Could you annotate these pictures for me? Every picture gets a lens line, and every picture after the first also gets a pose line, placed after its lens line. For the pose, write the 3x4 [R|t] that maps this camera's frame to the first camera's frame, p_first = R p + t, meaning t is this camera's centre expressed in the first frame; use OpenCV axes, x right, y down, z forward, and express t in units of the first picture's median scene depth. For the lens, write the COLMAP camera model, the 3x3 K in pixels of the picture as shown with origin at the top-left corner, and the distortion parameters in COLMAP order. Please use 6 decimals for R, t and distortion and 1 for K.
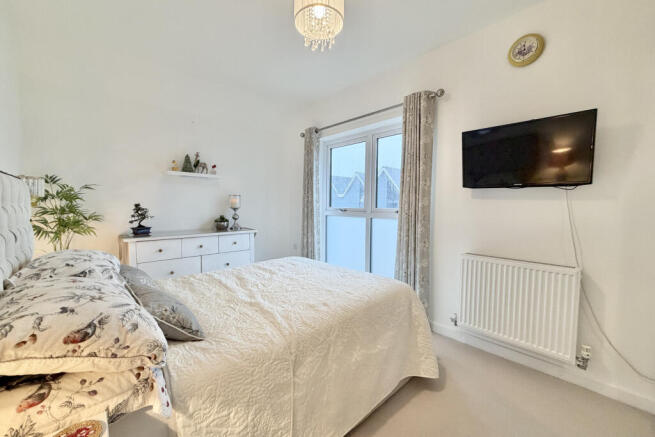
lens RADIAL K [[255.3, 0, 300.9], [0, 255.3, 220.6], [0, 0, 1]] dist [-0.000686, -0.000100]
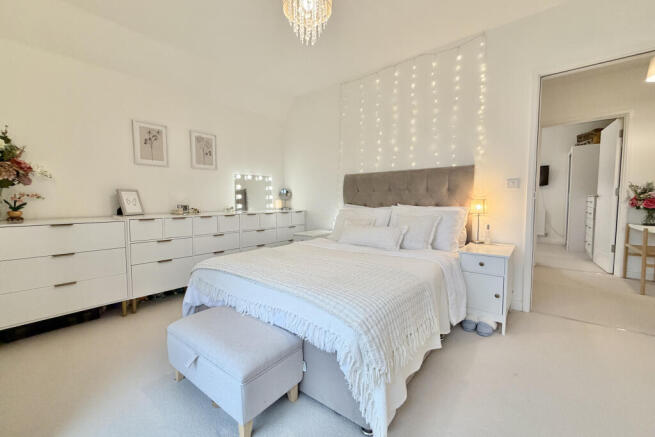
lens RADIAL K [[264.8, 0, 331.8], [0, 264.8, 216.2], [0, 0, 1]] dist [0.014122, 0.000076]
pose [[0.976949, -0.016529, 0.212830, -2.262282], [0.015916, 0.999863, 0.004589, 0.200031], [-0.212876, -0.001096, 0.977079, -1.740310]]
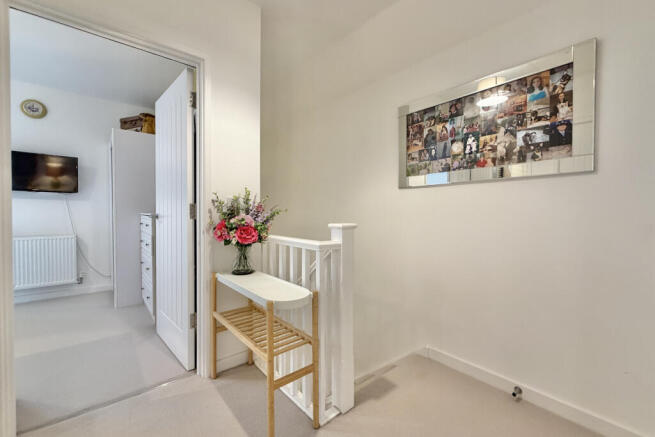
lens RADIAL K [[264.8, 0, 331.8], [0, 264.8, 216.2], [0, 0, 1]] dist [0.014122, 0.000076]
pose [[-0.032624, -0.014501, 0.999362, -0.948843], [0.056128, 0.998290, 0.016318, 0.103509], [-0.997890, 0.056624, -0.031755, -0.836904]]
